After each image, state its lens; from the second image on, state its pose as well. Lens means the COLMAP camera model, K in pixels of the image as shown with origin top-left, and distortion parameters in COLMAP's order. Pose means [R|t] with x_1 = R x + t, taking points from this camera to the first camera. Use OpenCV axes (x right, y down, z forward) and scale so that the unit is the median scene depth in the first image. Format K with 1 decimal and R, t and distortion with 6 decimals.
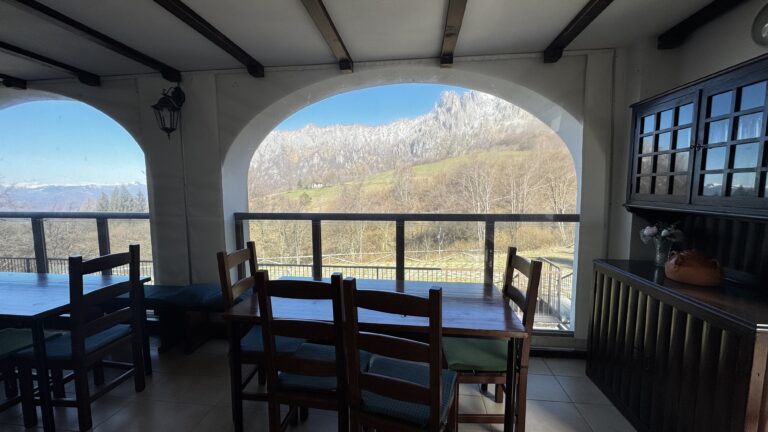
lens RADIAL K [[307.1, 0, 383.3], [0, 307.1, 214.5], [0, 0, 1]] dist [-0.004340, 0.000916]
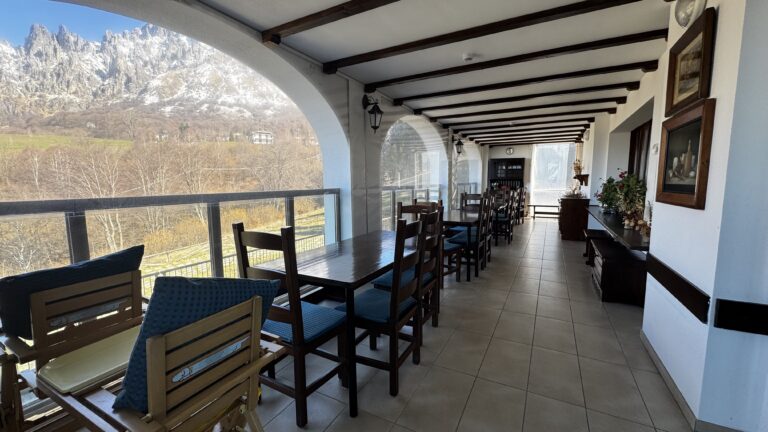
lens RADIAL K [[307.1, 0, 383.8], [0, 307.1, 213.3], [0, 0, 1]] dist [-0.004340, 0.000916]
pose [[0.367455, -0.103265, 0.924291, -0.929960], [0.091556, 0.993006, 0.074544, 0.024406], [-0.925524, 0.057233, 0.374339, 0.201452]]
